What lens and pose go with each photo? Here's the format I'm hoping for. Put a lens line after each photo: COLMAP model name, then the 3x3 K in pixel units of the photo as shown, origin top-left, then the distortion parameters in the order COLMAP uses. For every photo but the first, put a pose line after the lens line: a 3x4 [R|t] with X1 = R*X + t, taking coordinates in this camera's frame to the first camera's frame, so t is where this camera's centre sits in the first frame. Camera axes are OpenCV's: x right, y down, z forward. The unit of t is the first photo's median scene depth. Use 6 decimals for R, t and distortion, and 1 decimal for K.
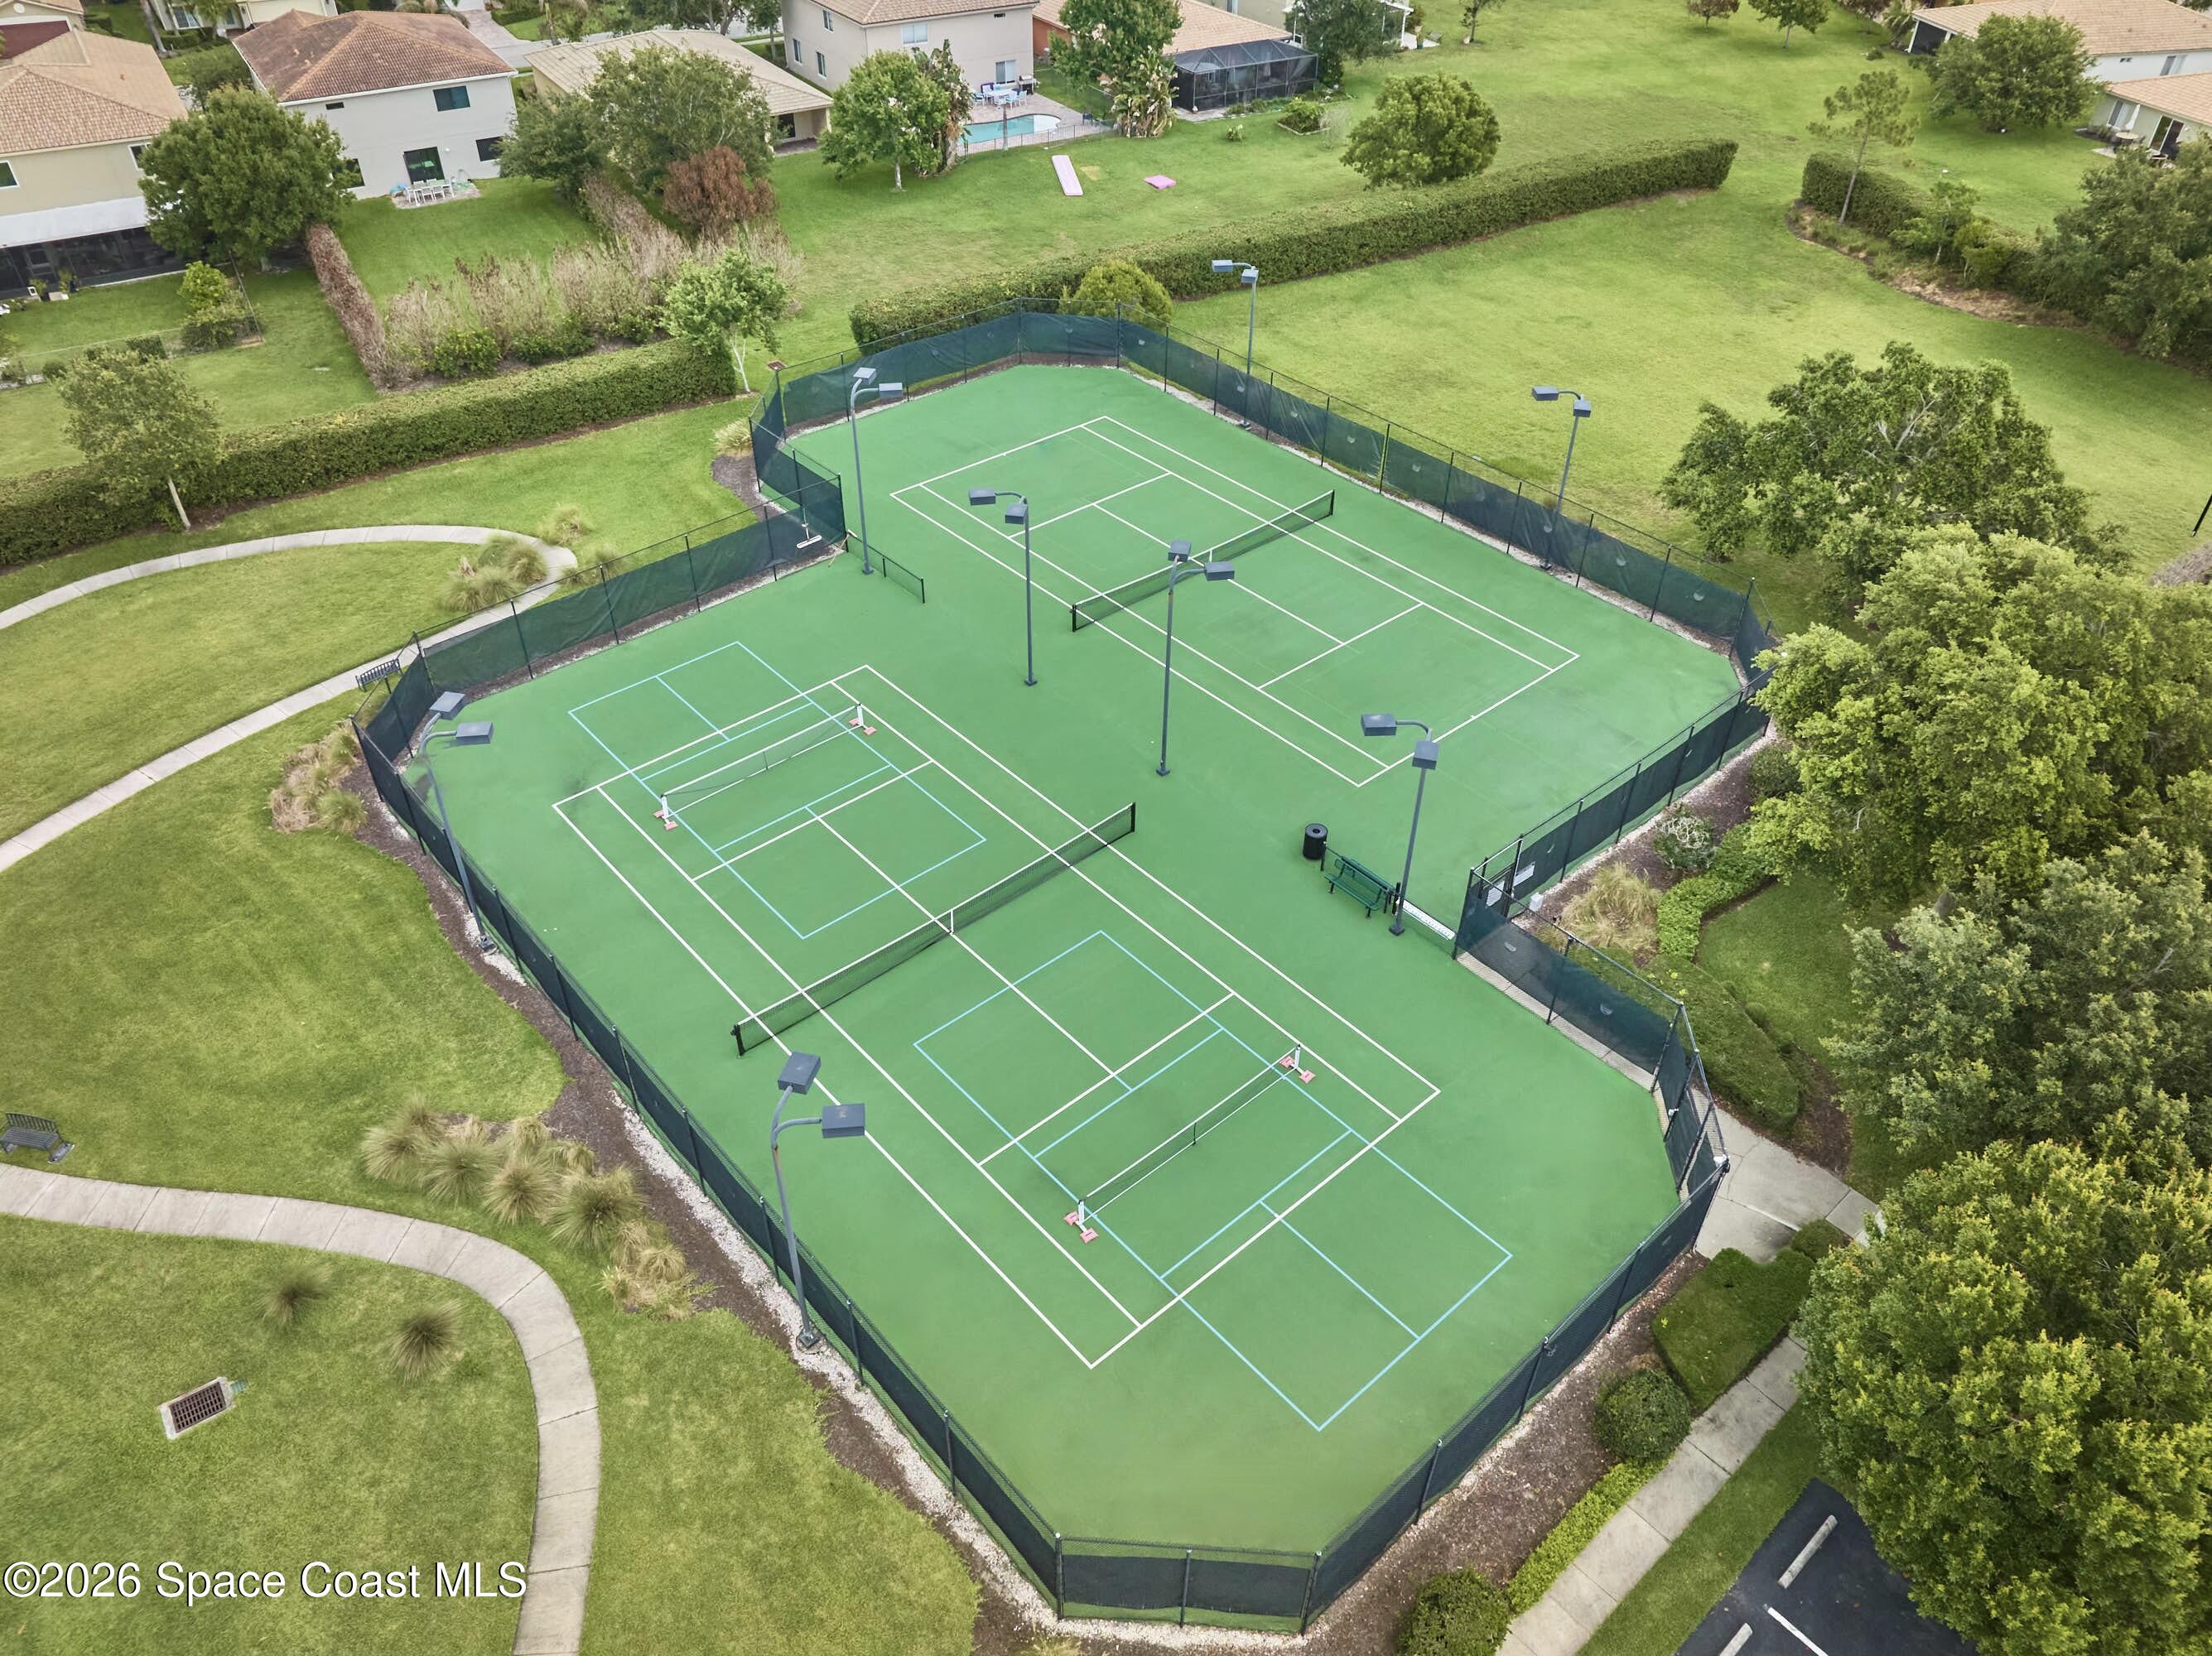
lens RADIAL K [[1543.0, 0, 1106.0], [0, 1543.0, 828.0], [0, 0, 1]] dist [-0.052781, 0.030242]
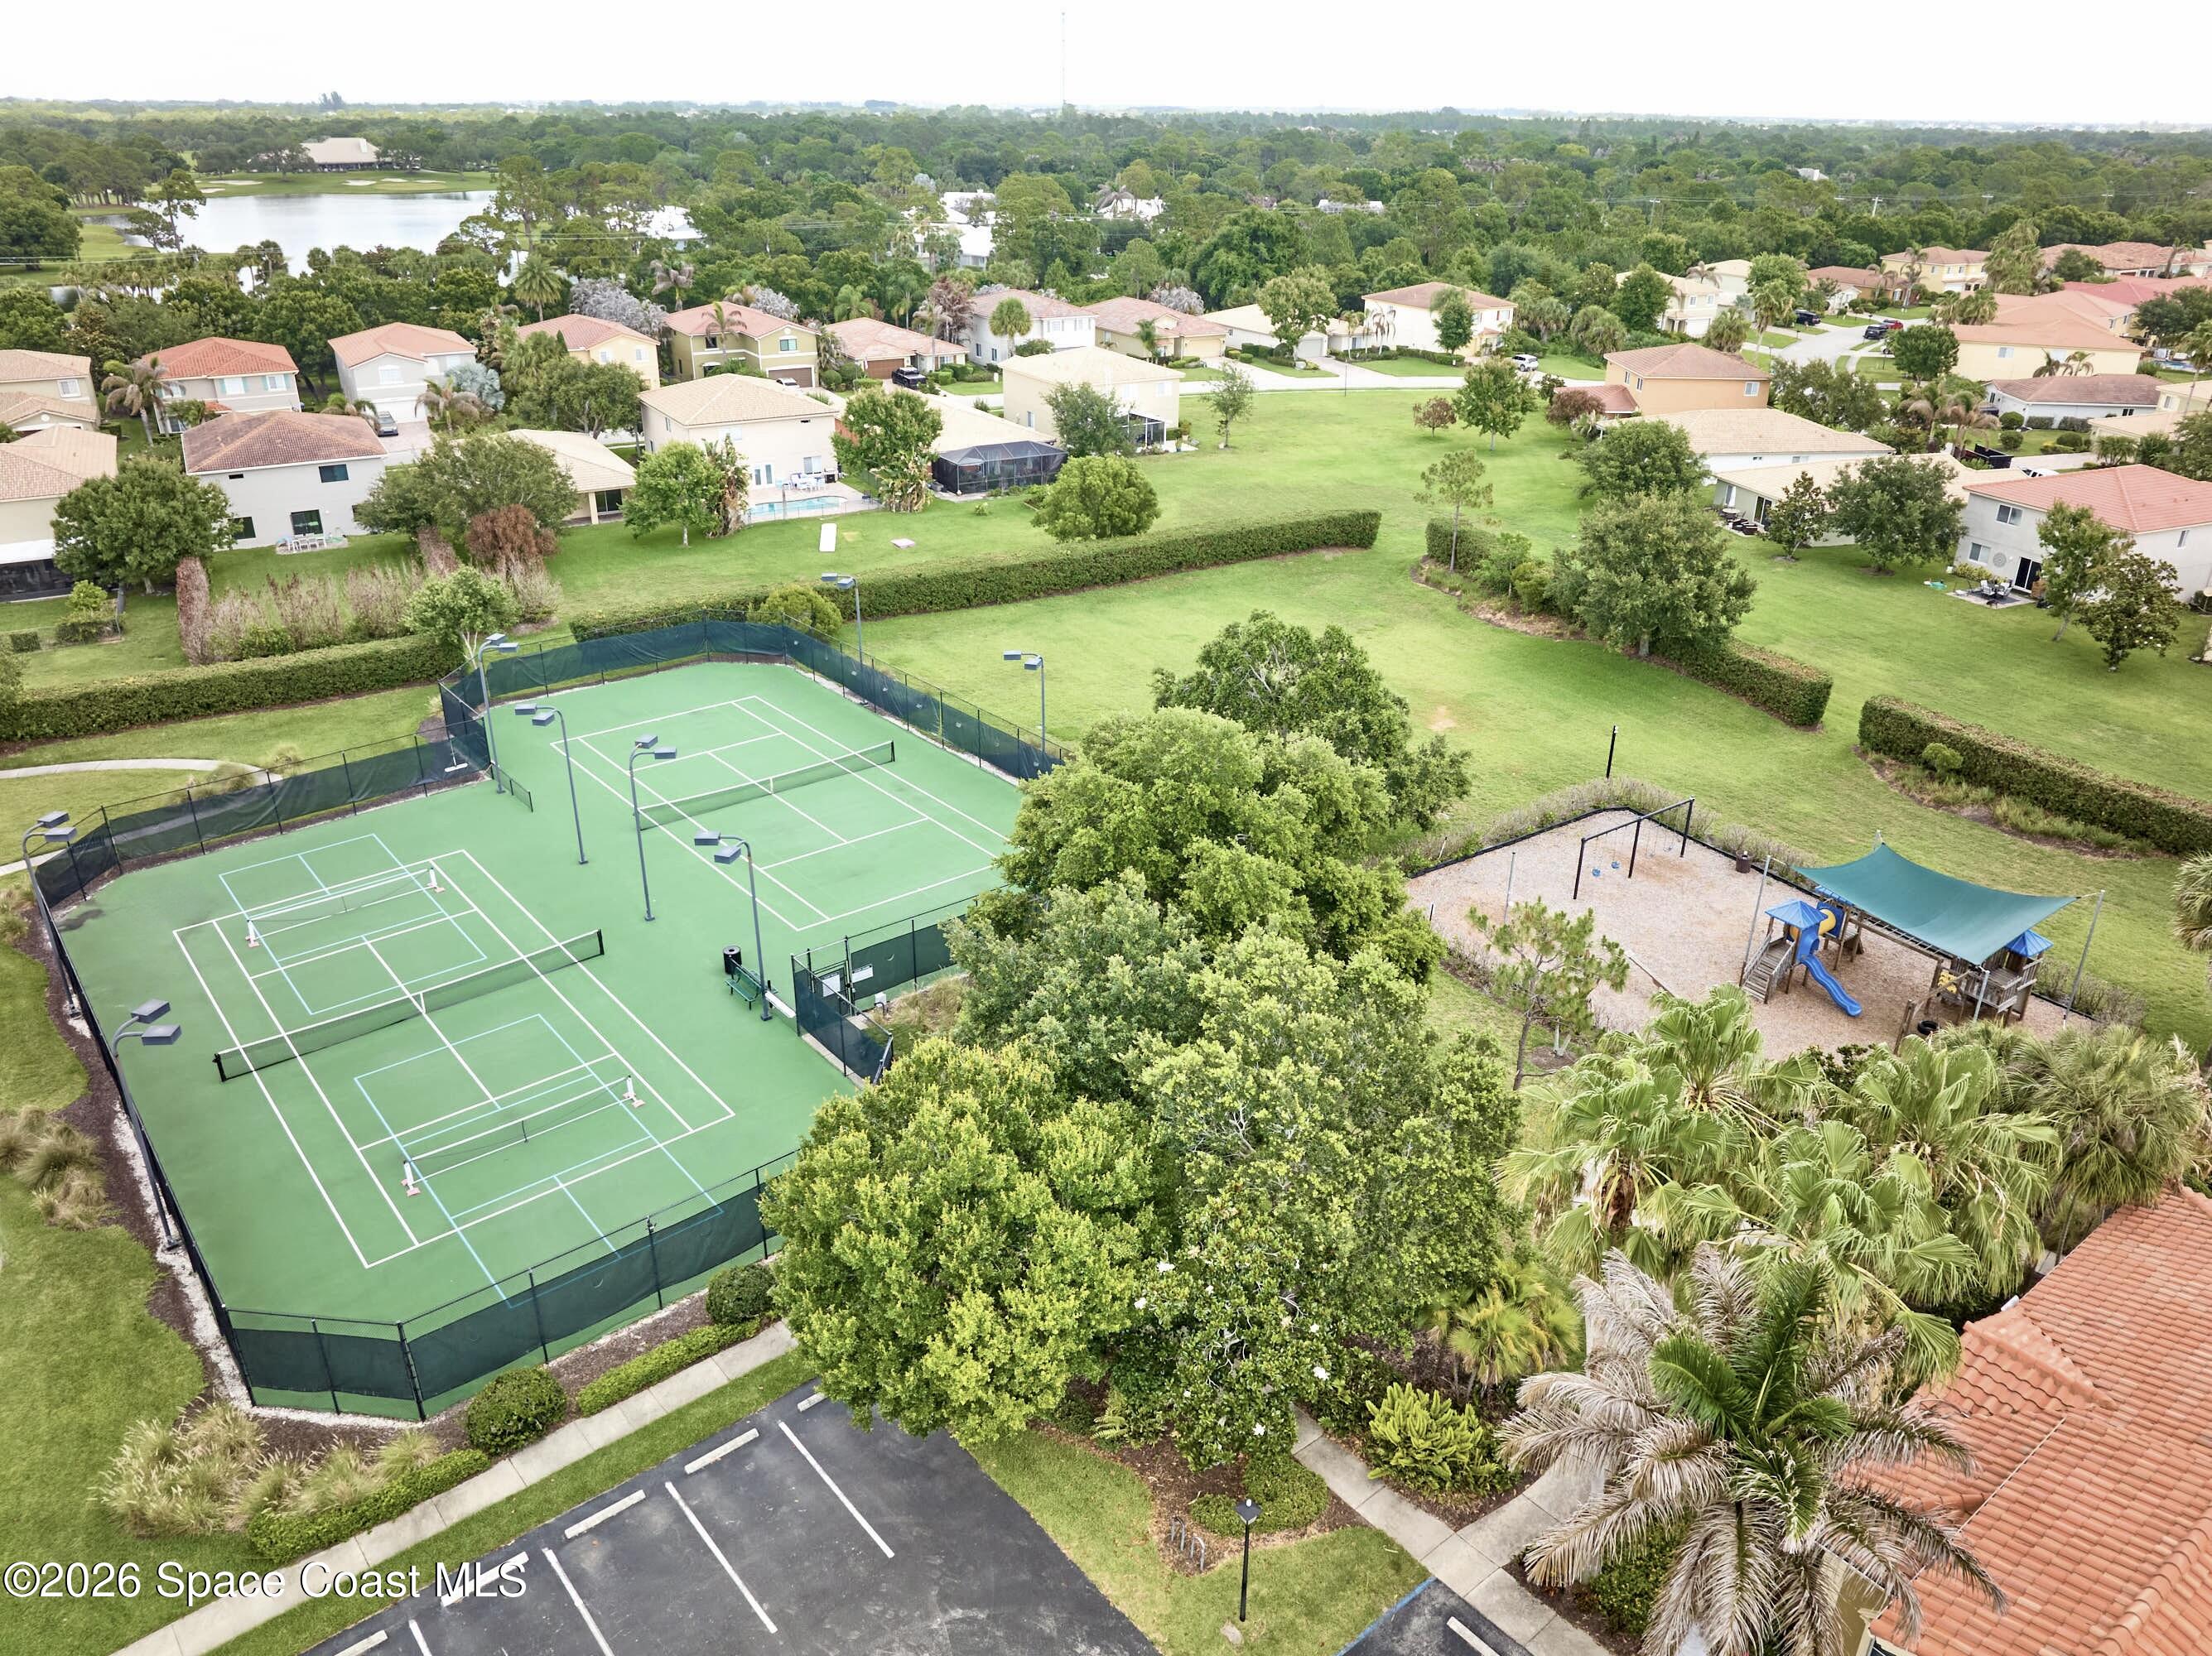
lens RADIAL K [[1554.3, 0, 1106.0], [0, 1554.3, 828.0], [0, 0, 1]] dist [-0.008823, -0.033034]
pose [[0.999455, 0.011695, -0.030884, 0.285606], [-0.019281, 0.965894, -0.258219, 0.136153], [0.026811, 0.258673, 0.965593, -0.158176]]
